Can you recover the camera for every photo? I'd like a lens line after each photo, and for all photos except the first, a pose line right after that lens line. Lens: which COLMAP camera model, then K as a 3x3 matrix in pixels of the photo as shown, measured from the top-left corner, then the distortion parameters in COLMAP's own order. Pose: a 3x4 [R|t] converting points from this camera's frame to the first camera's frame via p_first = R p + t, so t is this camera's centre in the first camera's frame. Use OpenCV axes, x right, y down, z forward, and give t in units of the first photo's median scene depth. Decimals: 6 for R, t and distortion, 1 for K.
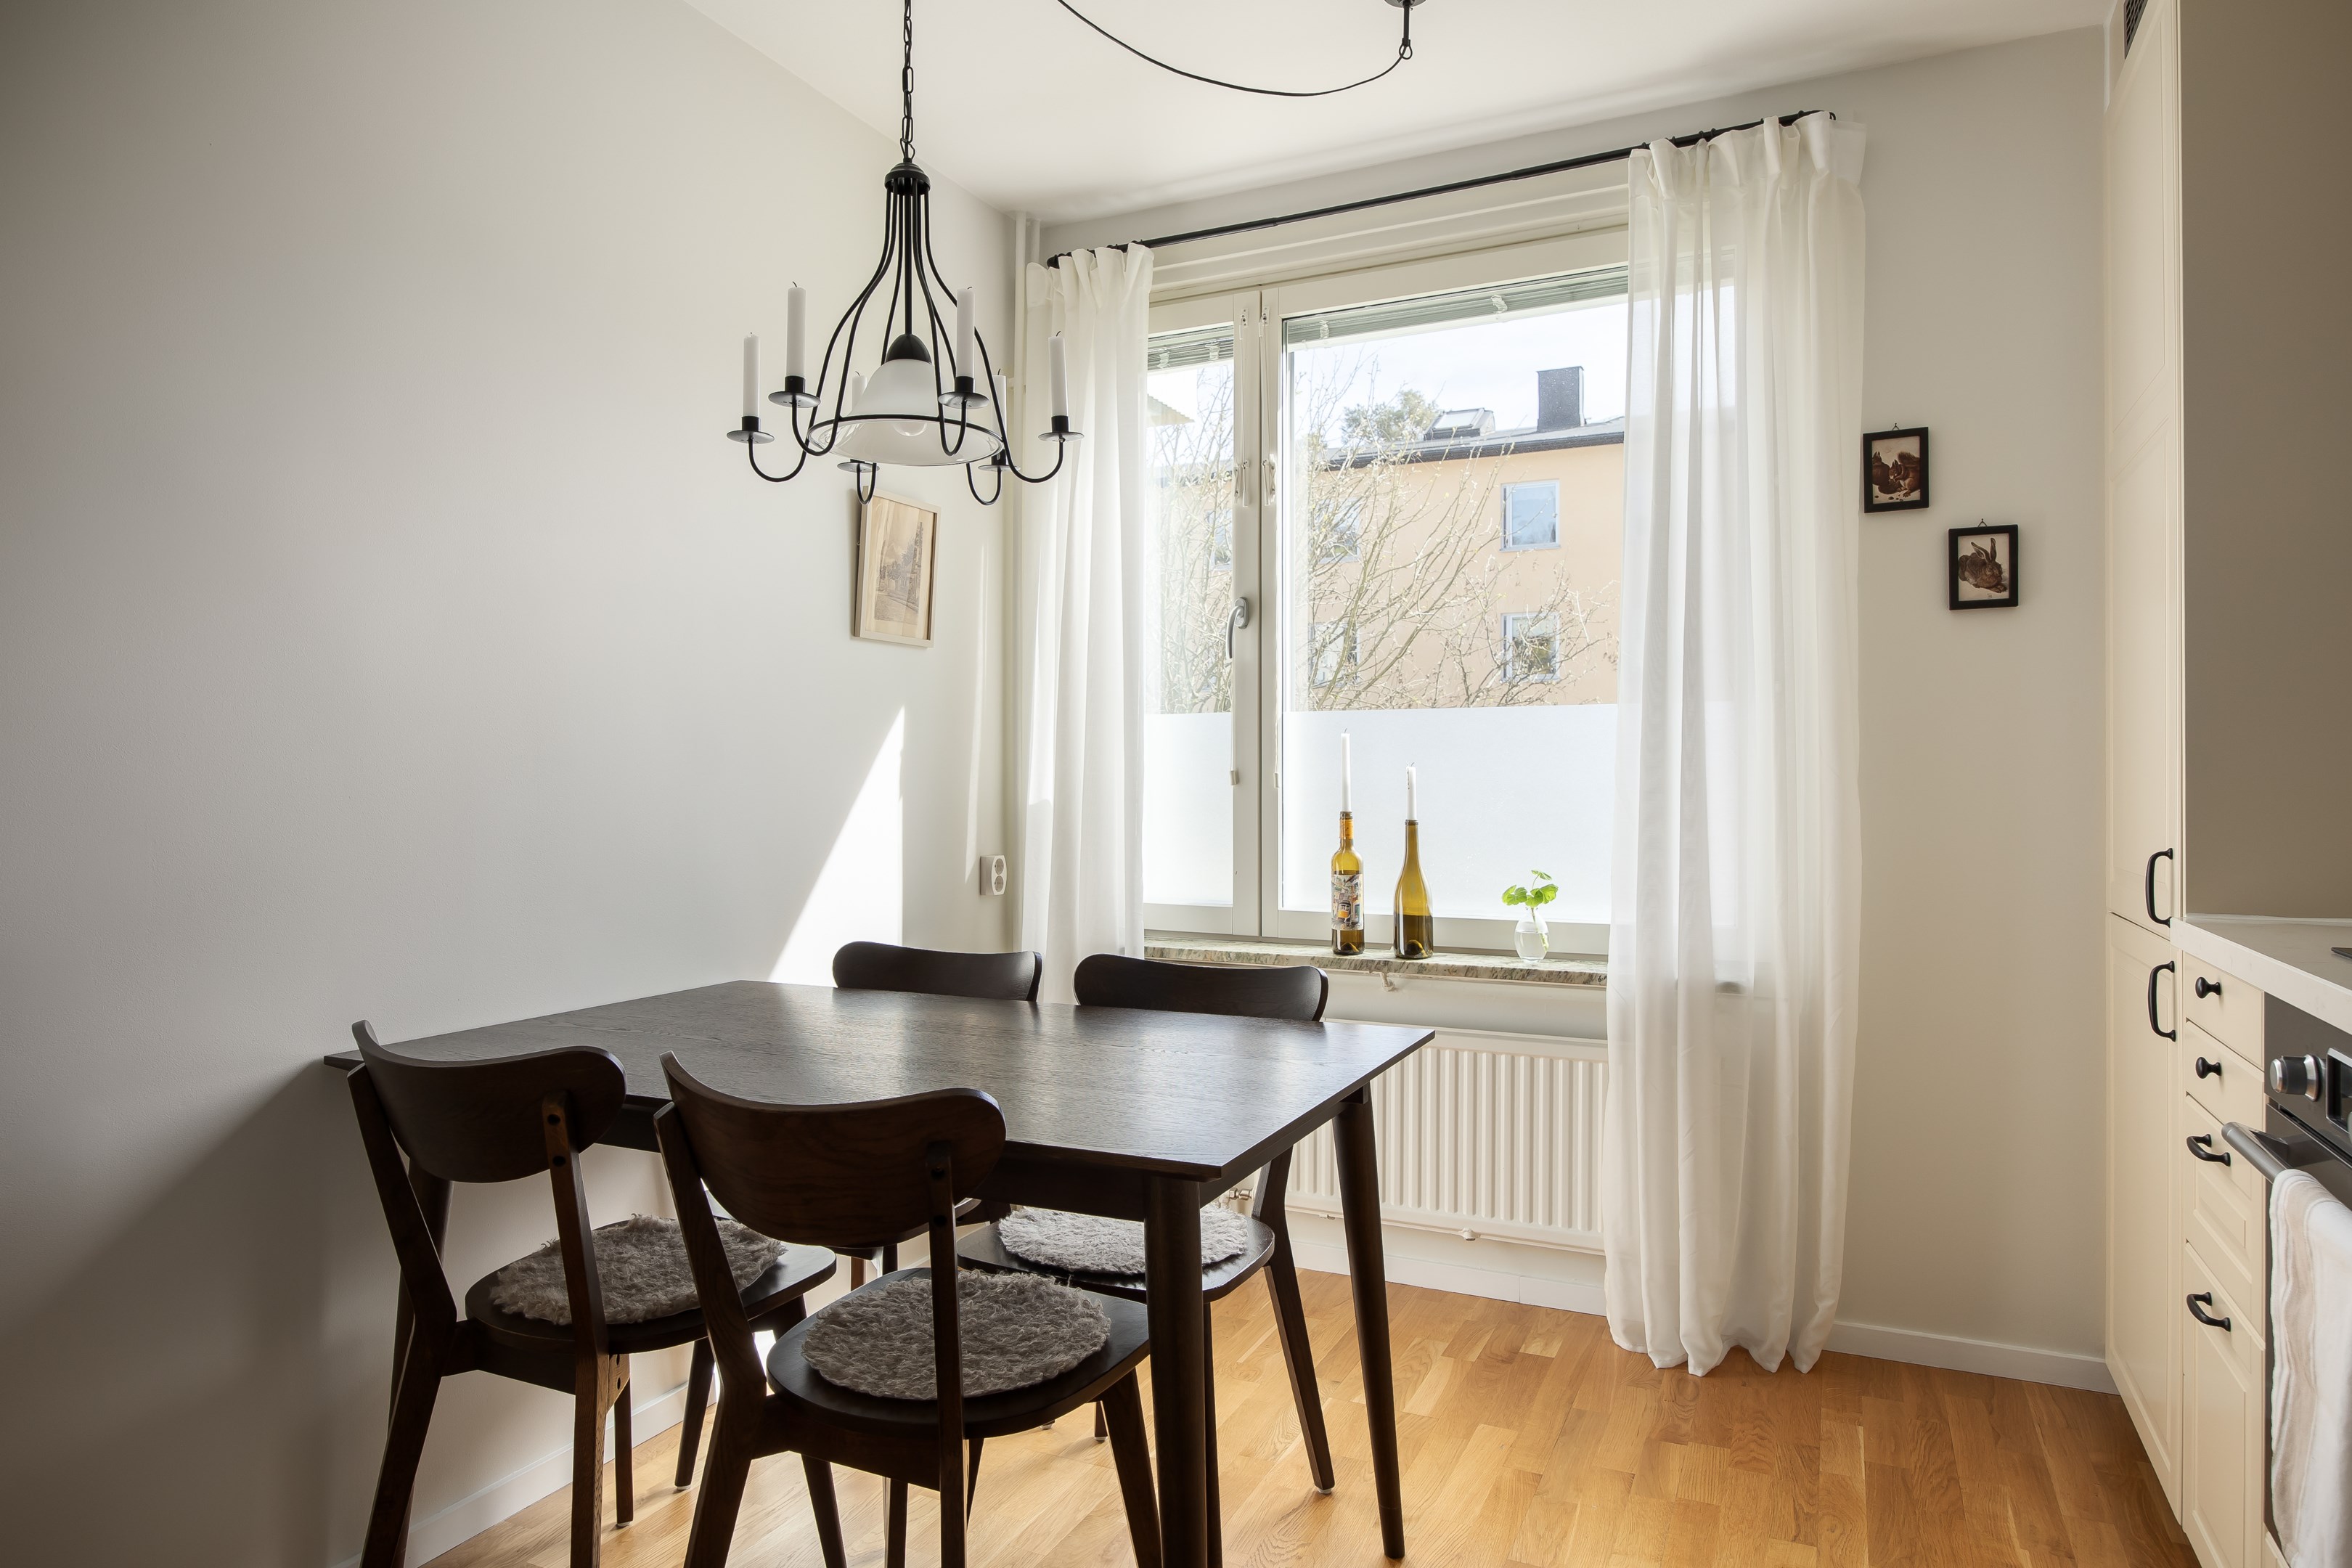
lens RADIAL K [[1410.2, 0, 1172.1], [0, 1410.2, 780.4], [0, 0, 1]] dist [-0.006548, 0.001266]
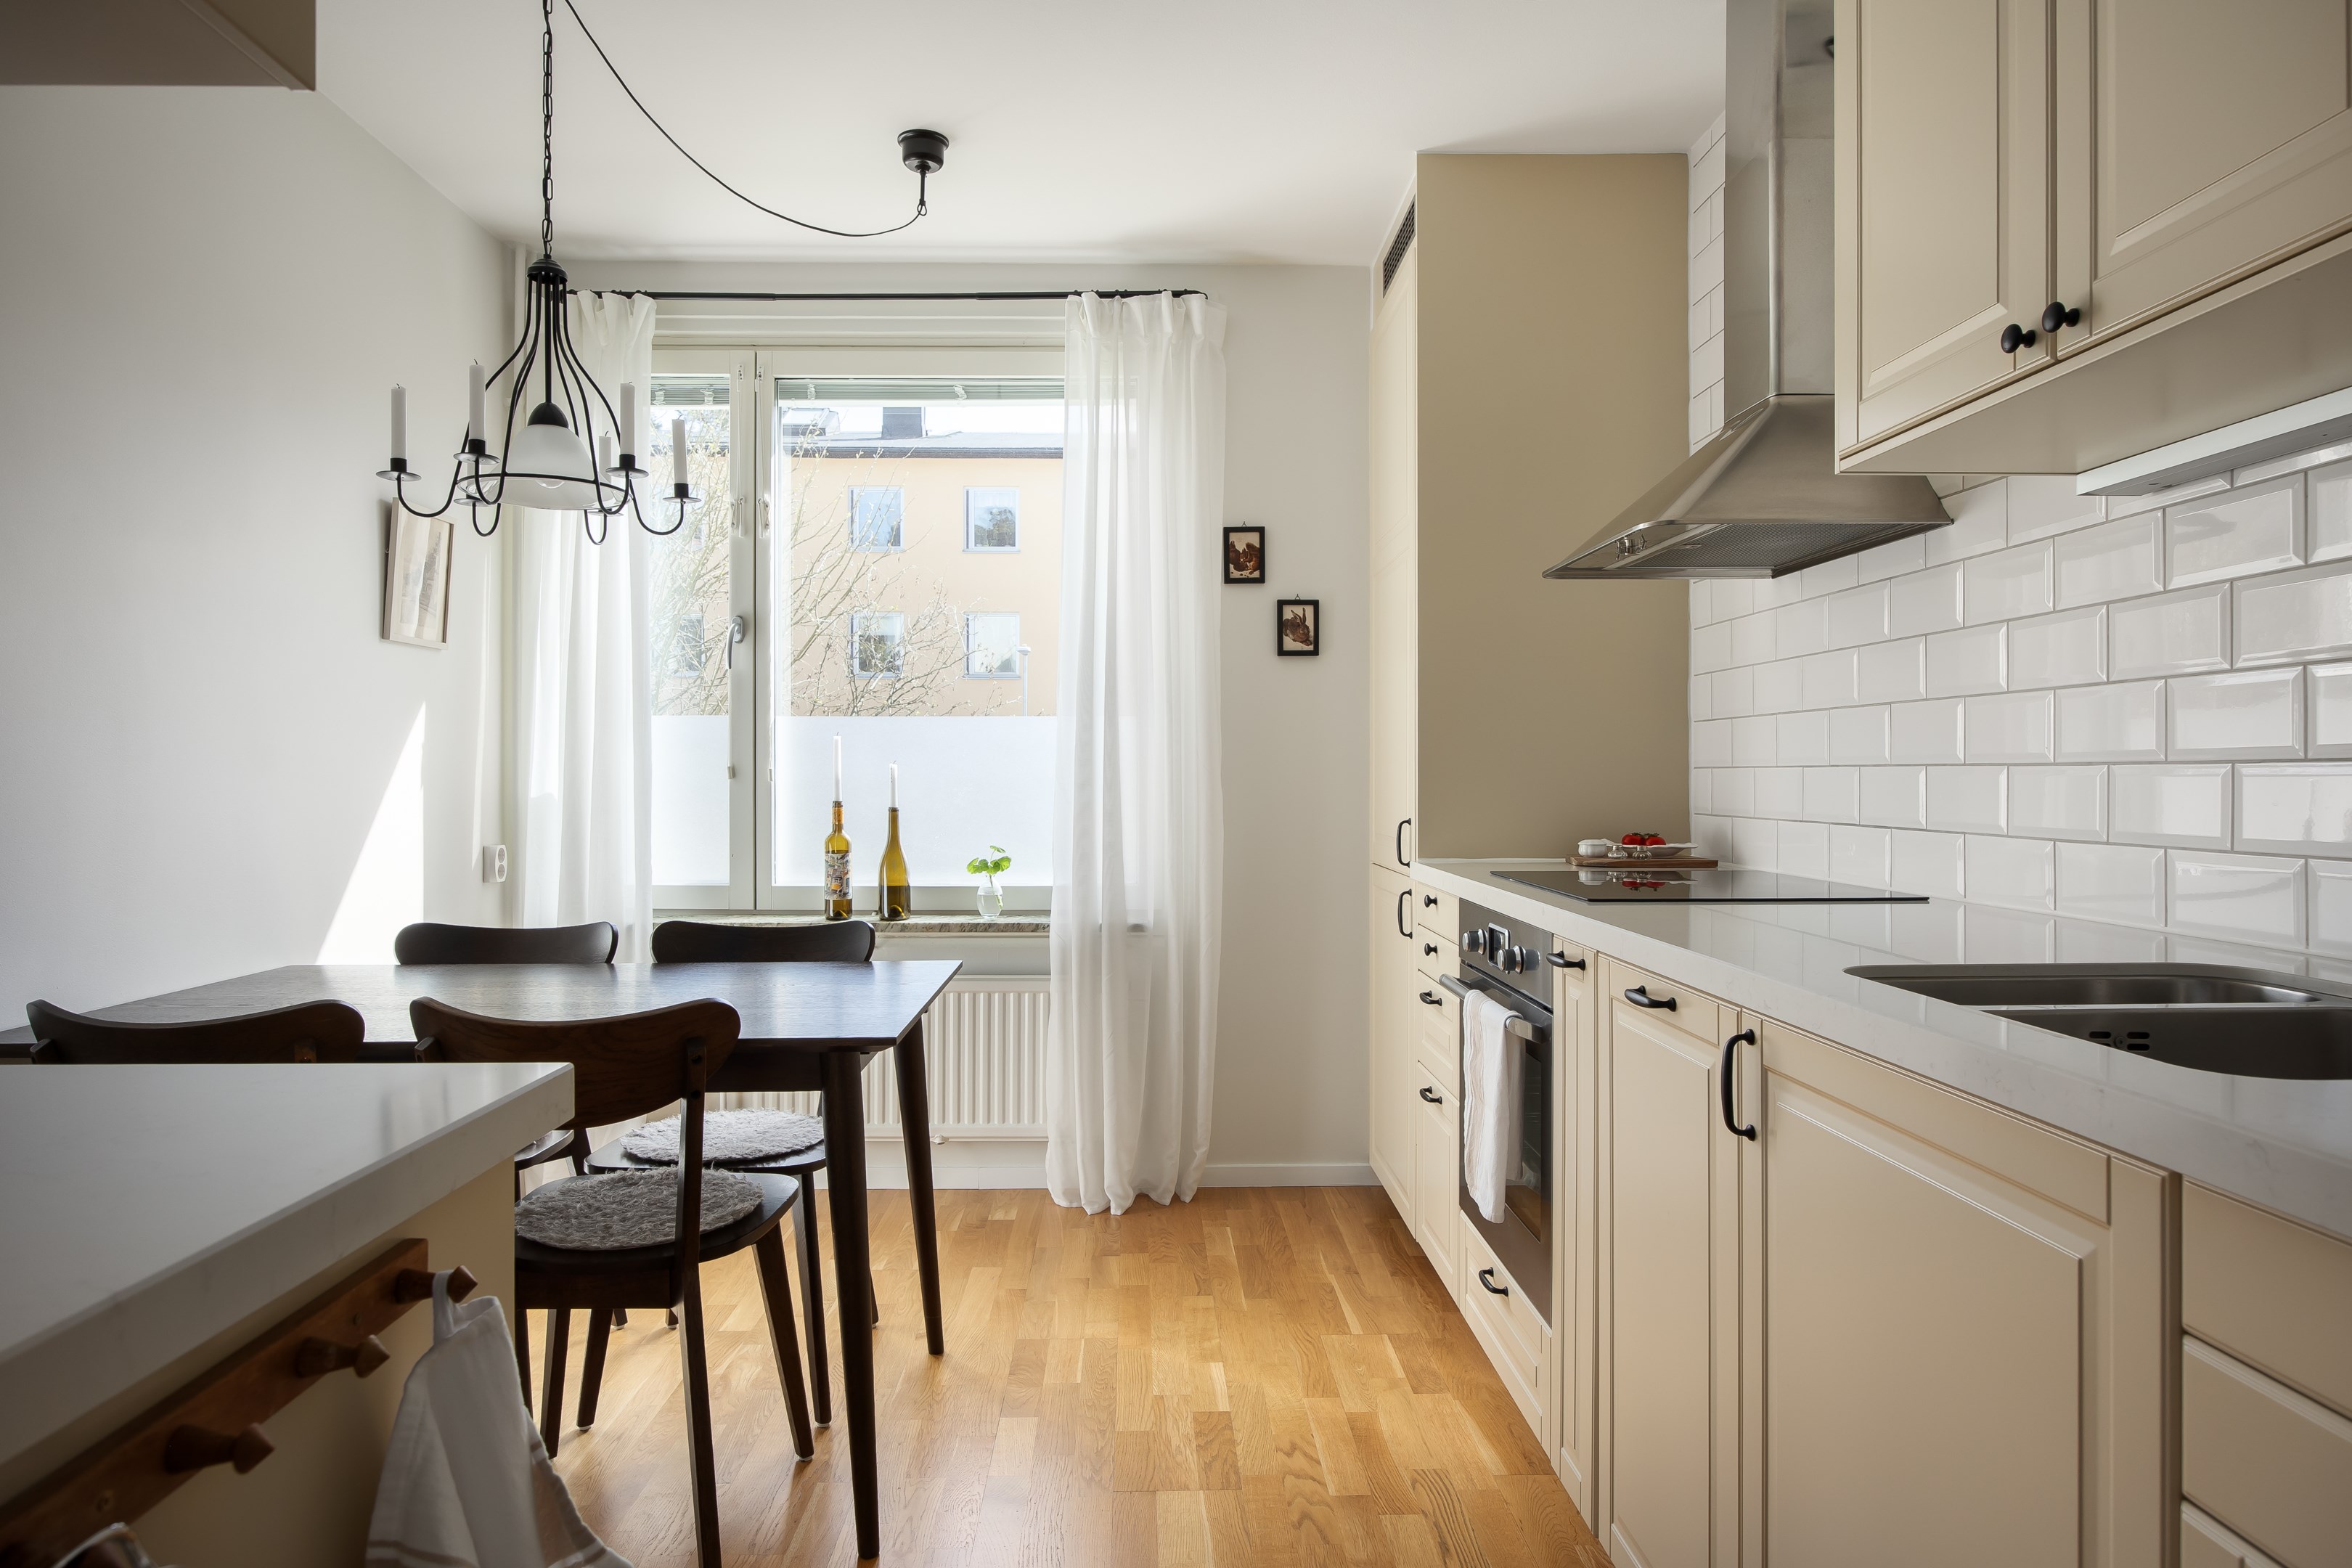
lens RADIAL K [[1414.4, 0, 1176.0], [0, 1414.4, 784.0], [0, 0, 1]] dist [0.000766, 0.000059]
pose [[0.890360, -0.002419, 0.455251, -0.191536], [-0.000988, 0.999973, 0.007247, -0.001657], [-0.455256, -0.006902, 0.890334, -0.230129]]
